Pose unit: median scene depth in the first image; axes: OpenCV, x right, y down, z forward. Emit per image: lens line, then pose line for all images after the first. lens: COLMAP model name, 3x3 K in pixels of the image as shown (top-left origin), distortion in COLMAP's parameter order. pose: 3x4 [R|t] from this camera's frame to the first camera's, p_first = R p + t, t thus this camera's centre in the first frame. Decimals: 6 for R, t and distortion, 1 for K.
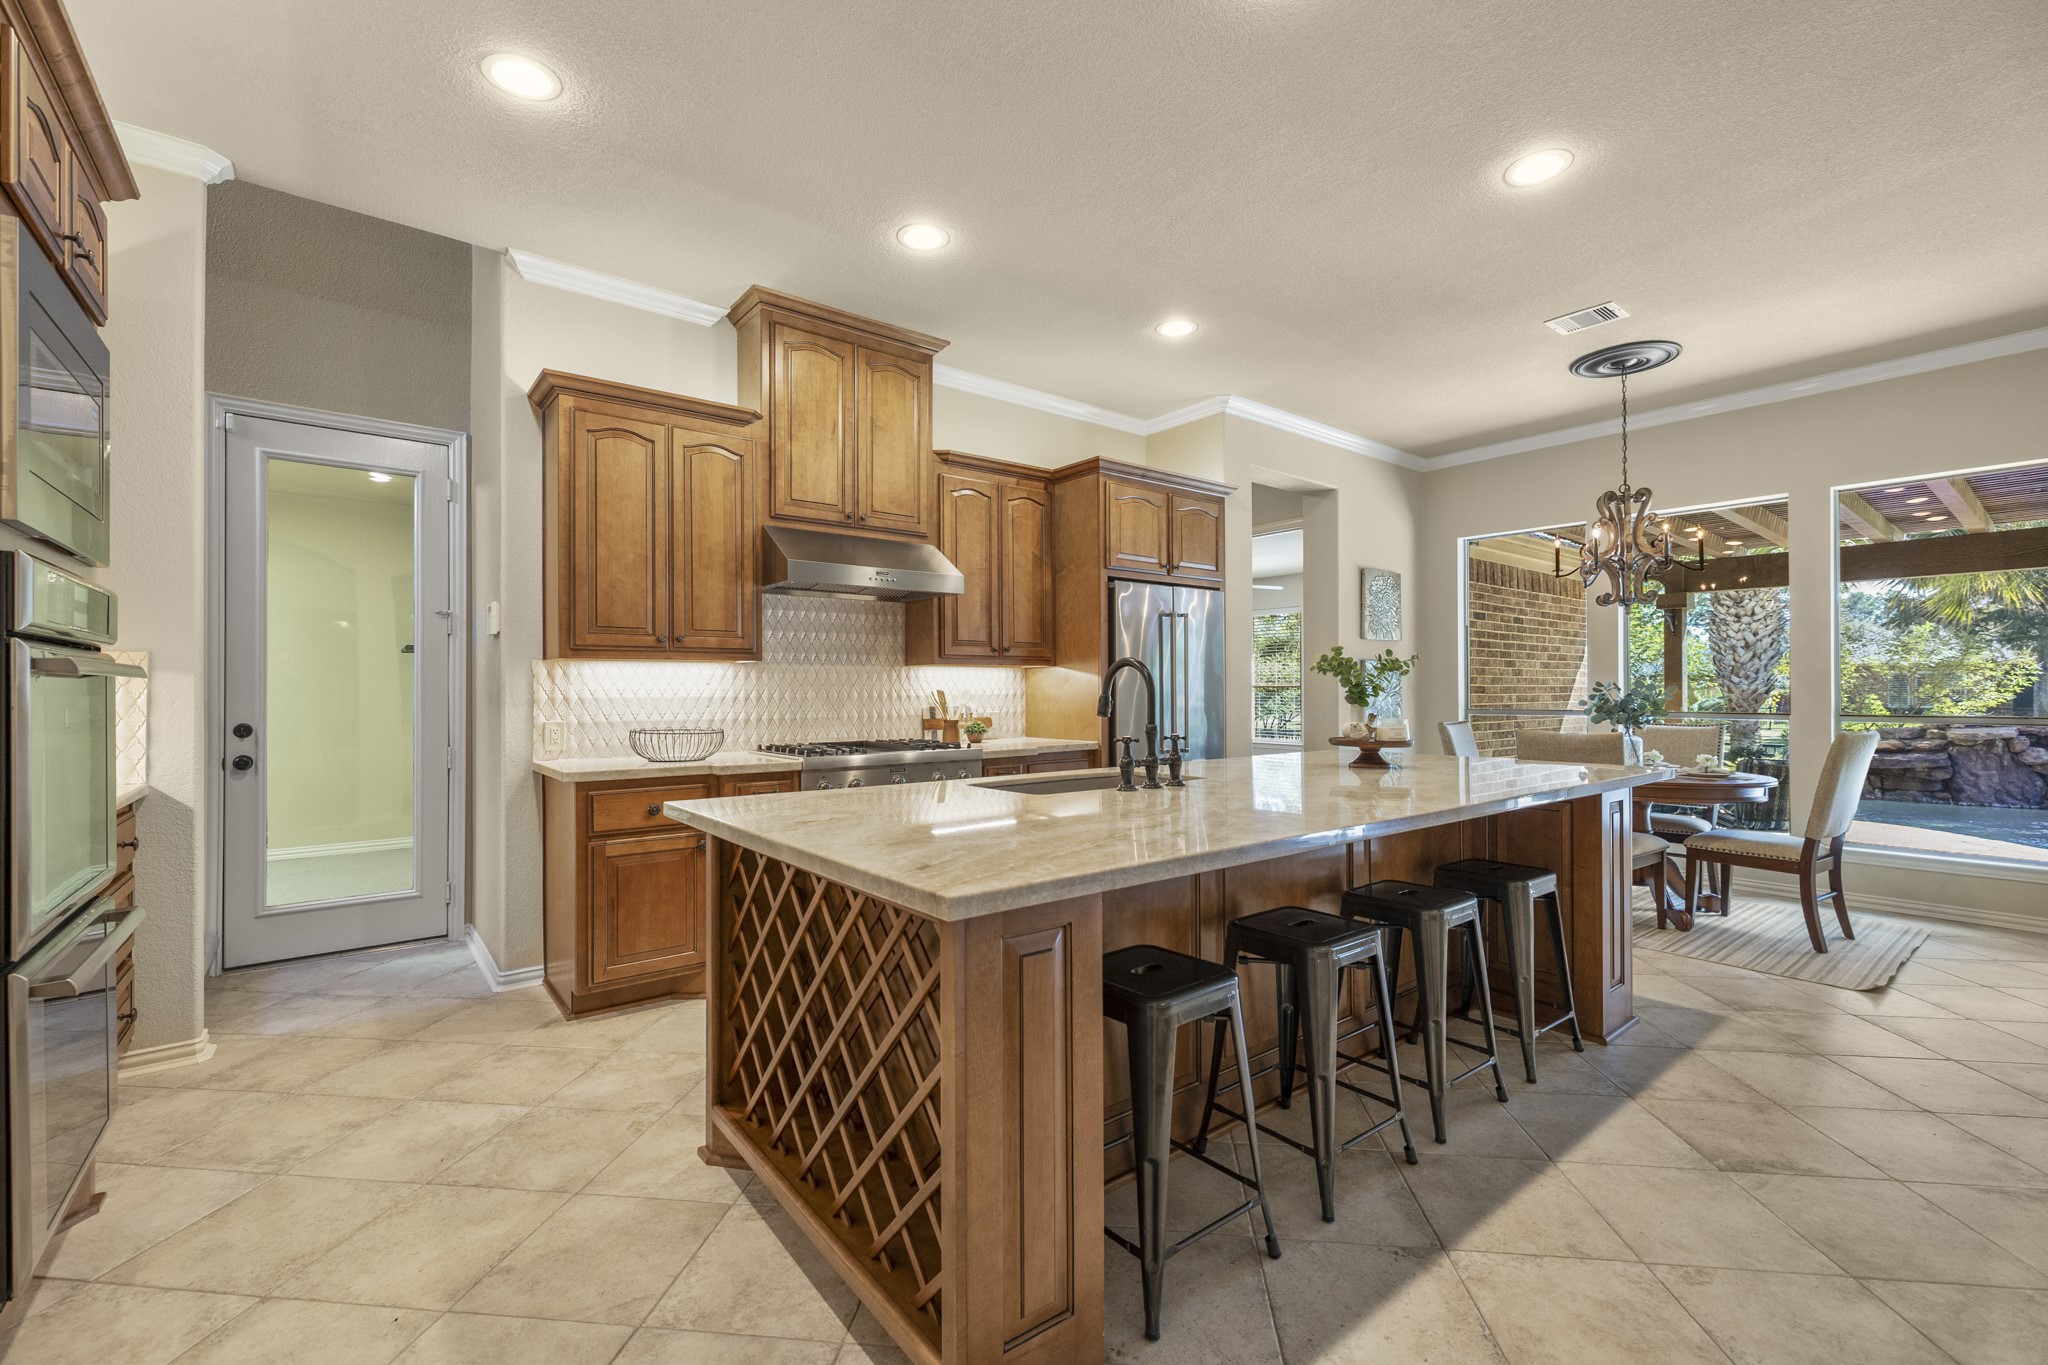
lens RADIAL K [[870.1, 0, 1029.6], [0, 870.1, 689.5], [0, 0, 1]] dist [-0.007411, 0.000370]
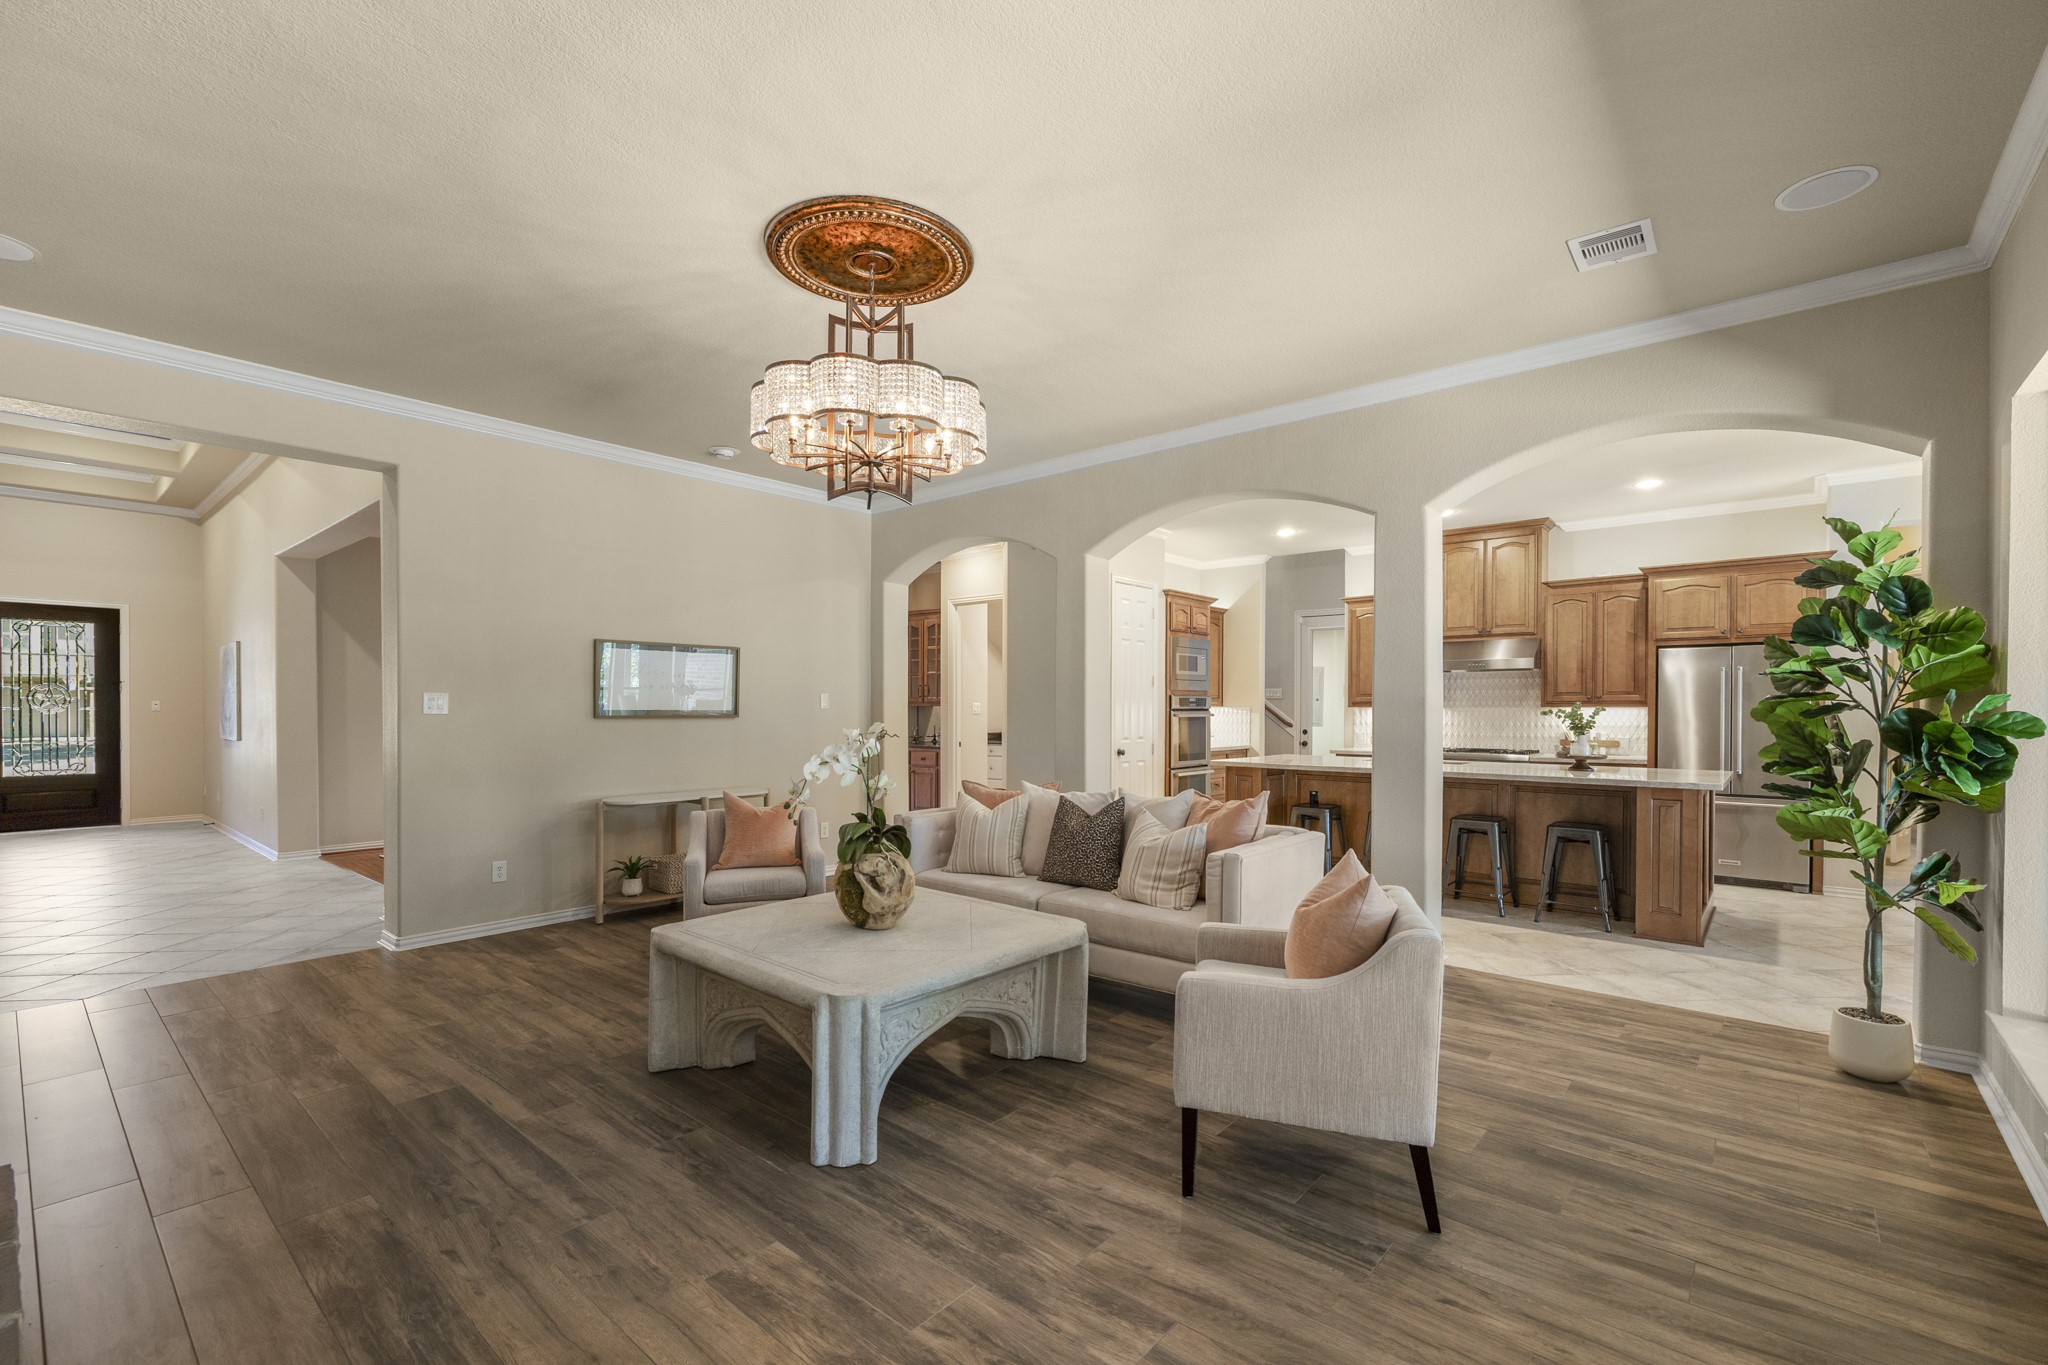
lens RADIAL K [[870.1, 0, 1043.3], [0, 870.1, 709.6], [0, 0, 1]] dist [-0.007411, 0.000370]
pose [[0.205518, 0.004440, -0.978643, 1.355955], [-0.006102, 0.999976, 0.003255, -0.022624], [0.978634, 0.005303, 0.205540, -0.315614]]
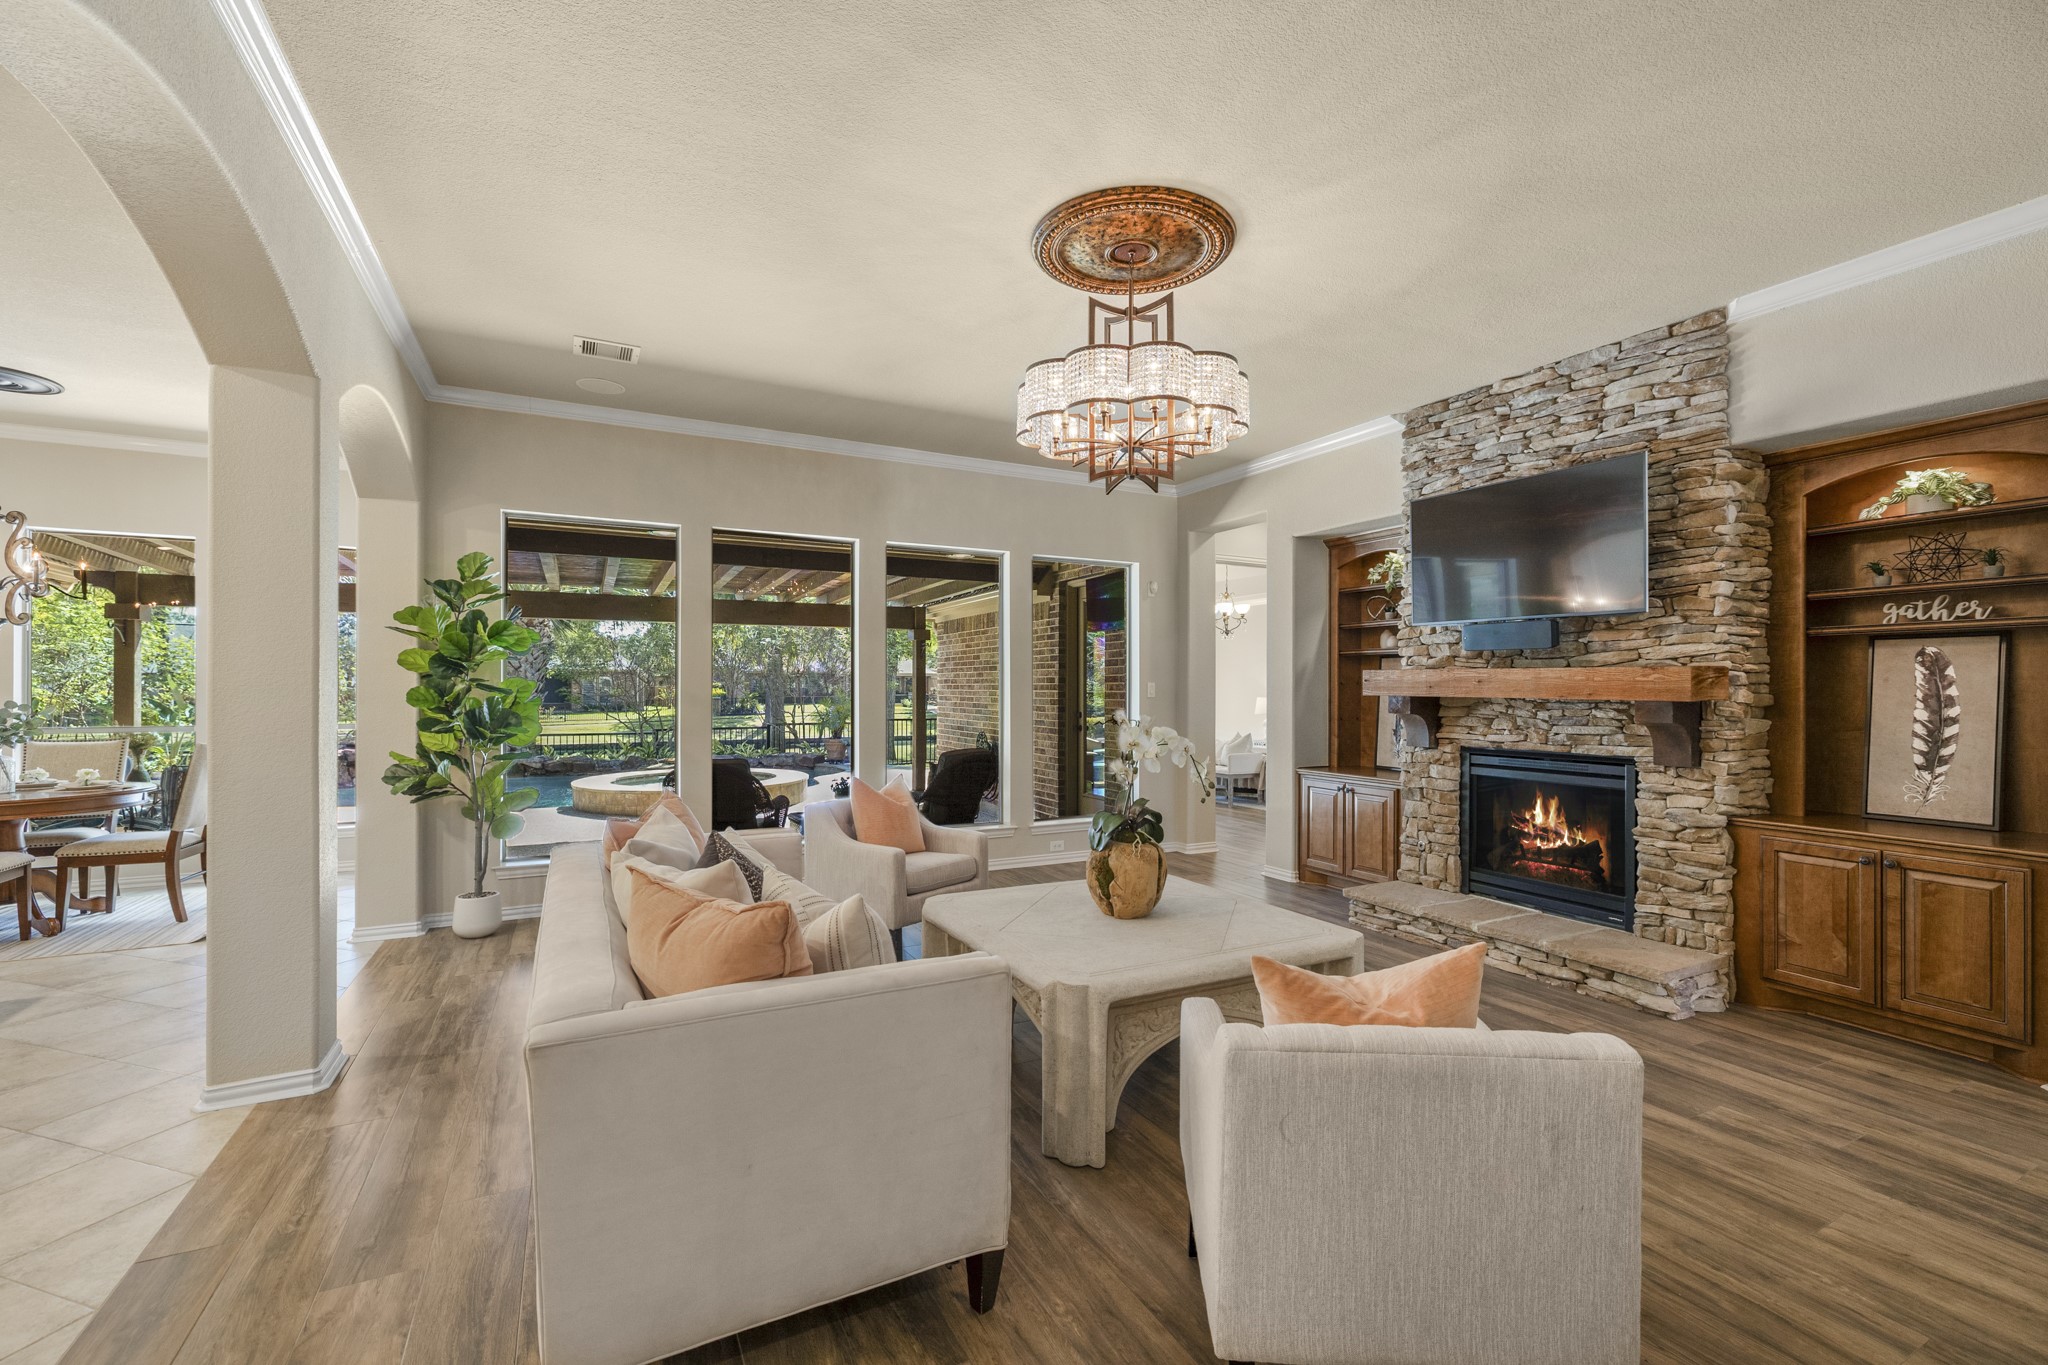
lens RADIAL K [[870.1, 0, 1027.3], [0, 870.1, 683.4], [0, 0, 1]] dist [-0.007411, 0.000370]
pose [[0.190614, 0.005633, 0.981649, -0.056434], [0.000407, 0.999983, -0.005817, -0.024593], [-0.981665, 0.001508, 0.190609, -0.361788]]
